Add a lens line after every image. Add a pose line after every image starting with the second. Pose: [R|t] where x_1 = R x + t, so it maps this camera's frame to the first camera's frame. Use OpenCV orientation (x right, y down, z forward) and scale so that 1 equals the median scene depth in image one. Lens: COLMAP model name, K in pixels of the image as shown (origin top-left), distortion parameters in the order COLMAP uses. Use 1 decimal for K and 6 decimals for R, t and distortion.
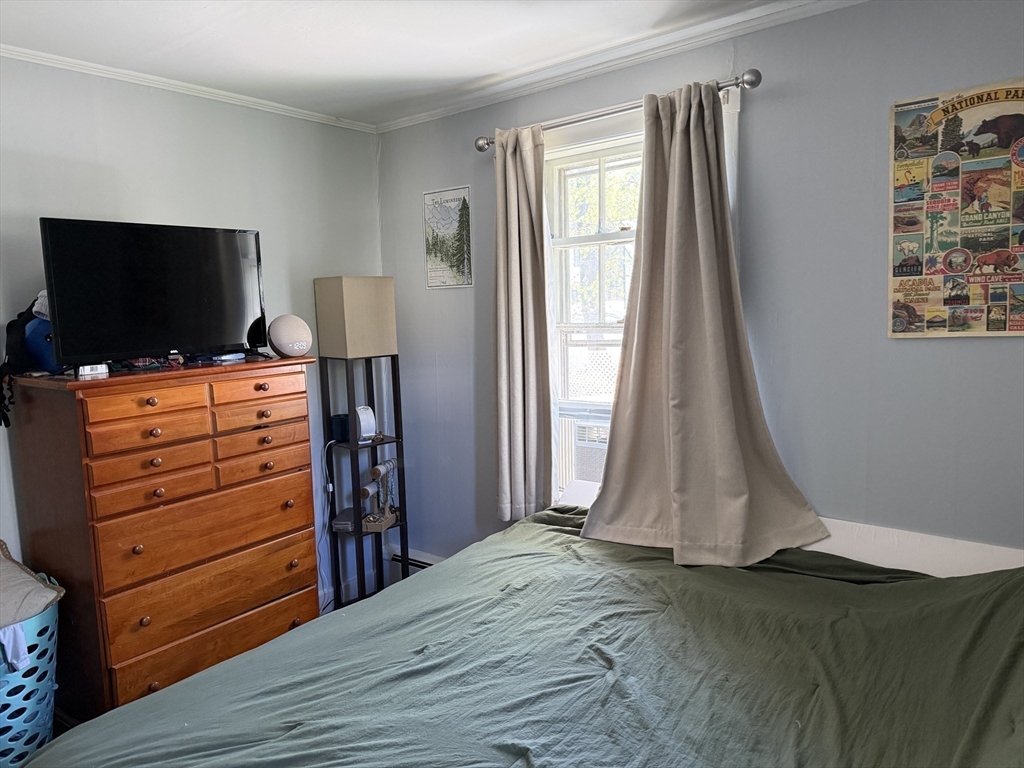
lens RADIAL K [[719.7, 0, 512.0], [0, 719.7, 384.0], [0, 0, 1]] dist [0.160885, -0.174406]
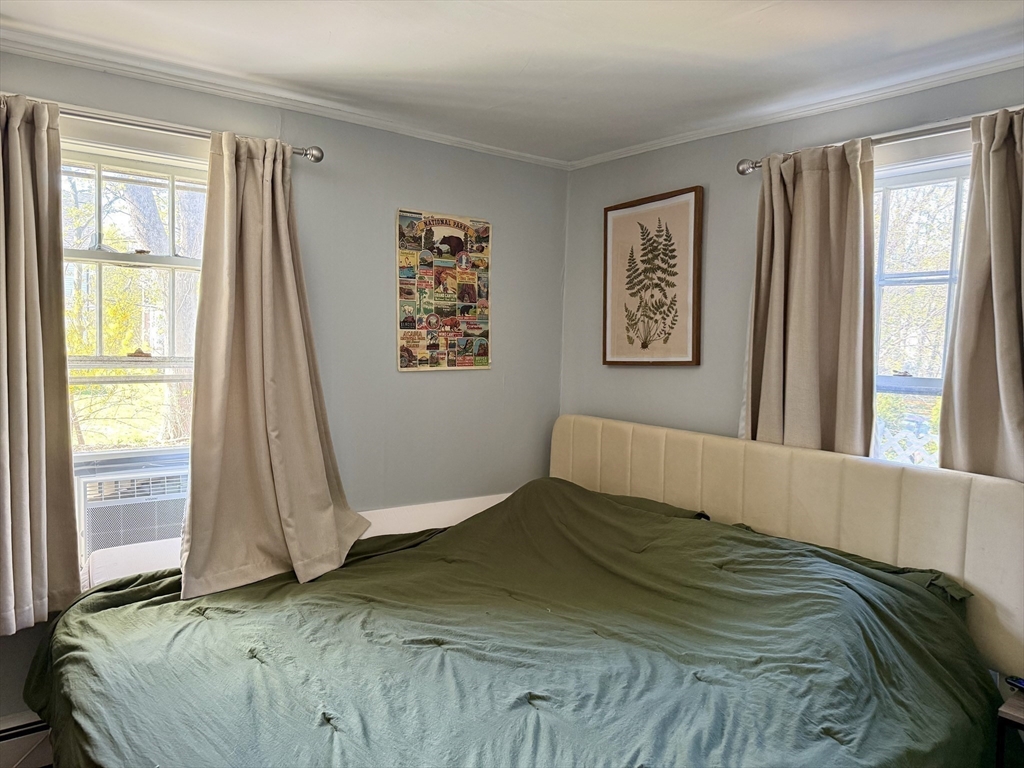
lens RADIAL K [[719.7, 0, 512.0], [0, 719.7, 384.0], [0, 0, 1]] dist [0.160885, -0.174406]
pose [[0.265123, -0.019456, 0.964018, -0.802054], [0.076207, 0.997092, -0.000835, -0.021273], [-0.961198, 0.073686, 0.265834, 0.445392]]
